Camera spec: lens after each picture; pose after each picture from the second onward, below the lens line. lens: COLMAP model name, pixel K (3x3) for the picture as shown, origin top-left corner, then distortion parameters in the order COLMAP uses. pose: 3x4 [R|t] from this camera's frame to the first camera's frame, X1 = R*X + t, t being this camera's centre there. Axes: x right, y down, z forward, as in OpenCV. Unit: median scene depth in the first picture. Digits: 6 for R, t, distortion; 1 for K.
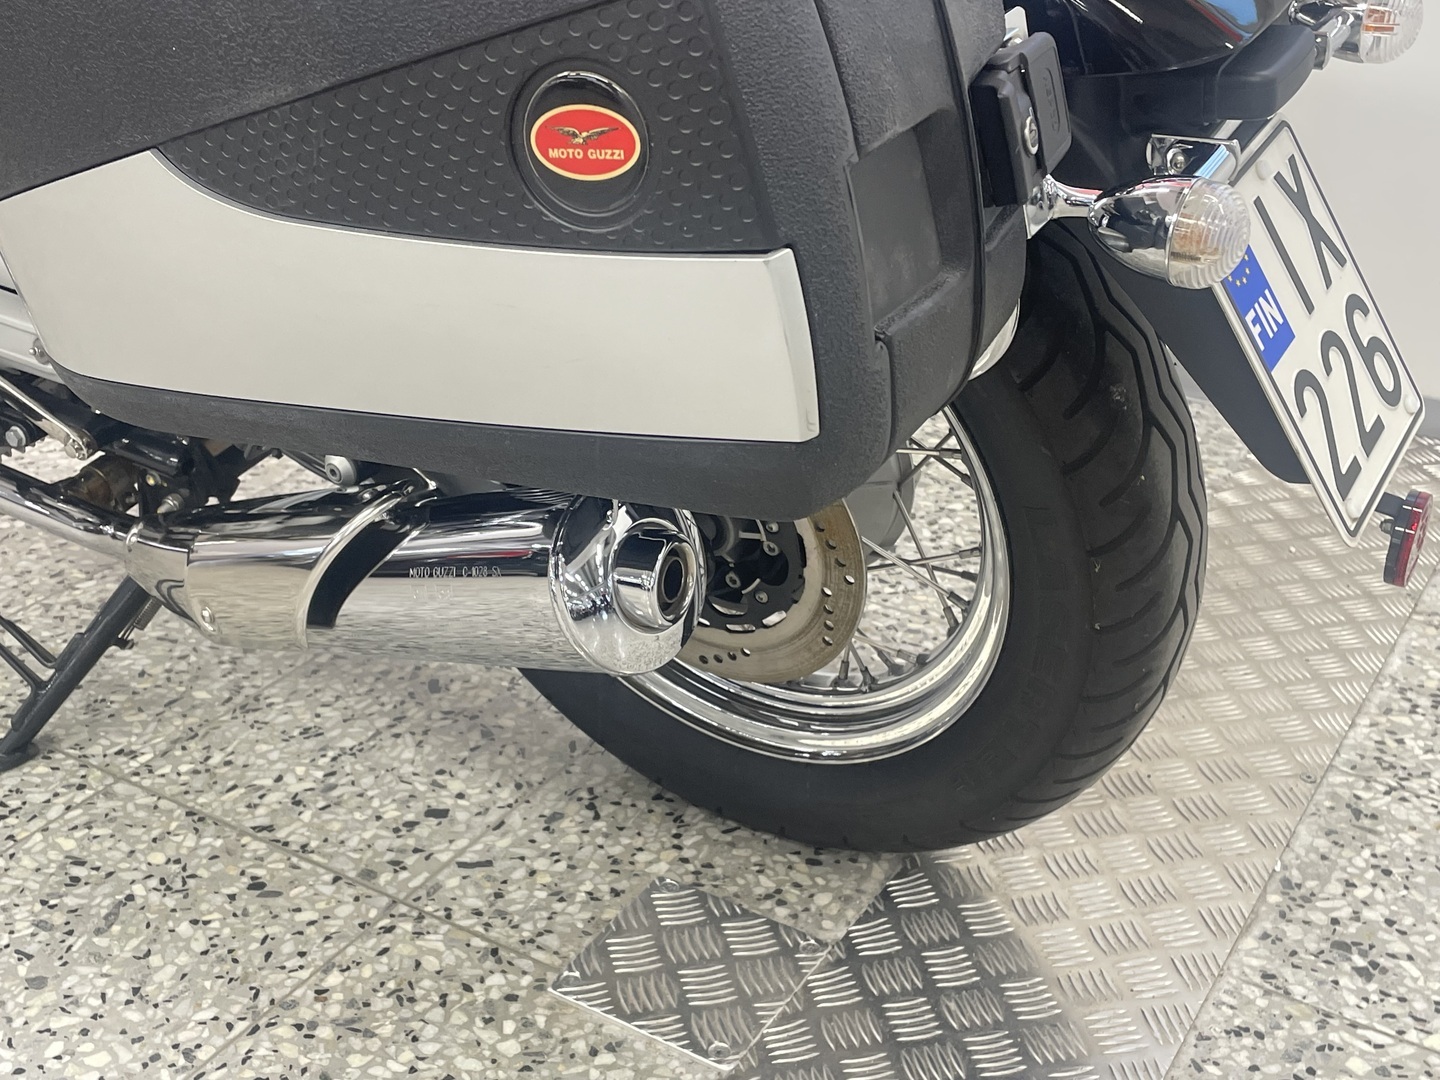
lens RADIAL K [[1751.4, 0, 690.0], [0, 1751.4, 539.1], [0, 0, 1]] dist [0.056886, 0.000000]
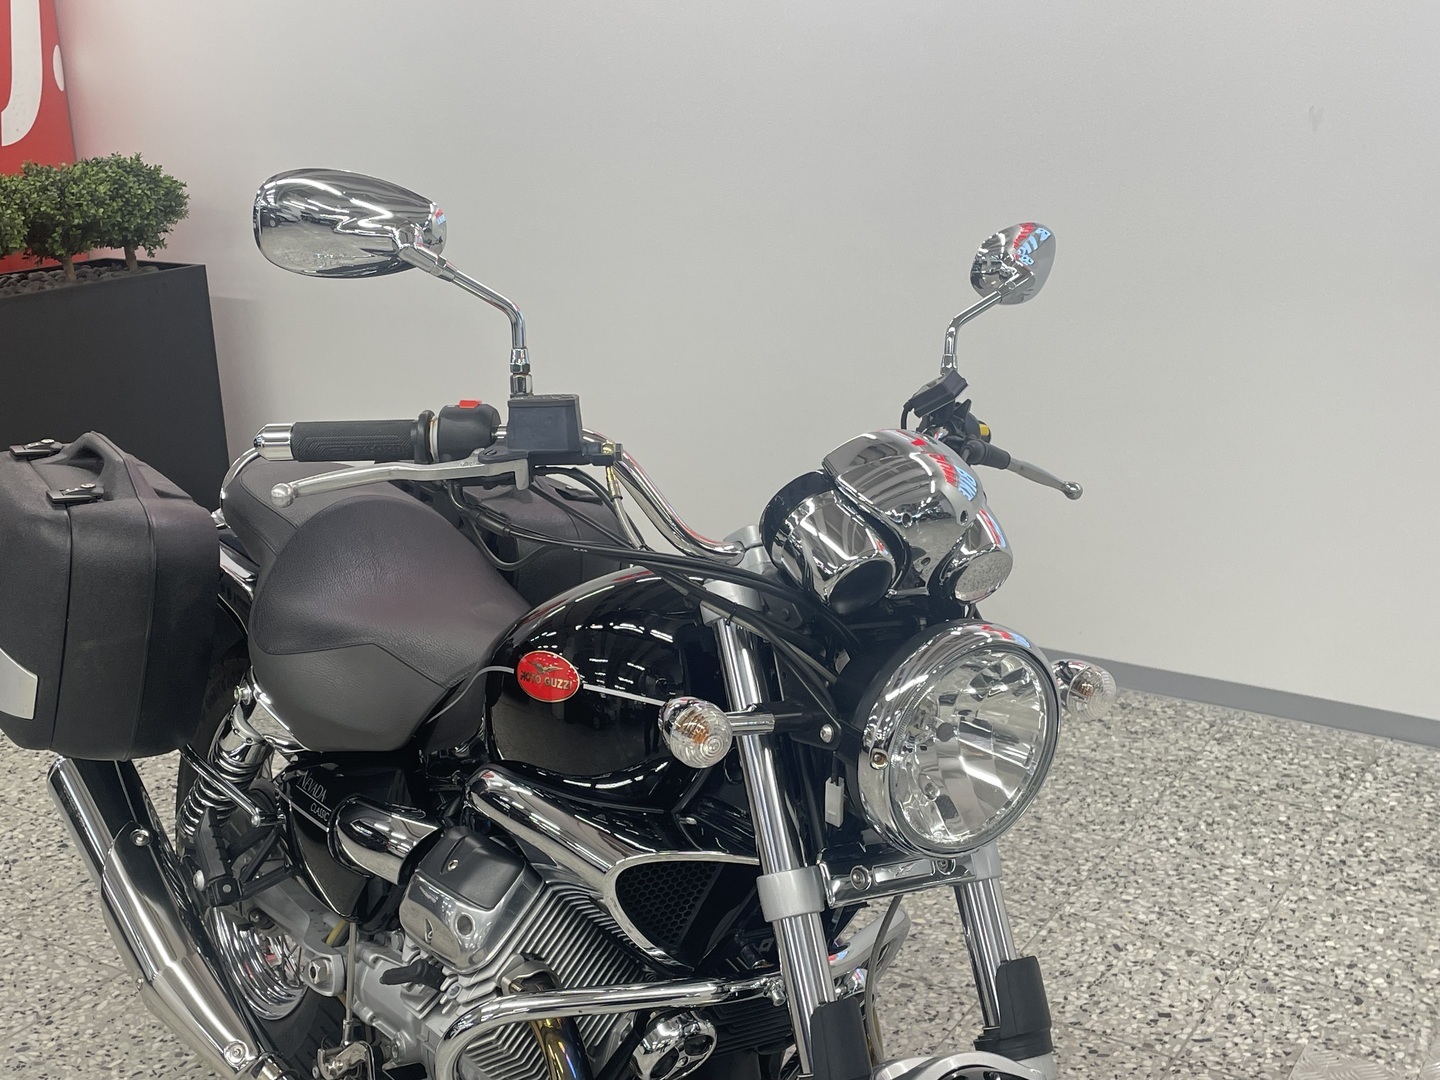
lens RADIAL K [[1751.4, 0, 710.7], [0, 1751.4, 538.7], [0, 0, 1]] dist [0.056886, 0.000000]
pose [[0.999641, -0.023401, -0.013041, -0.620075], [0.020840, 0.985169, -0.170317, -0.033125], [0.016834, 0.169984, 0.985303, -0.978573]]
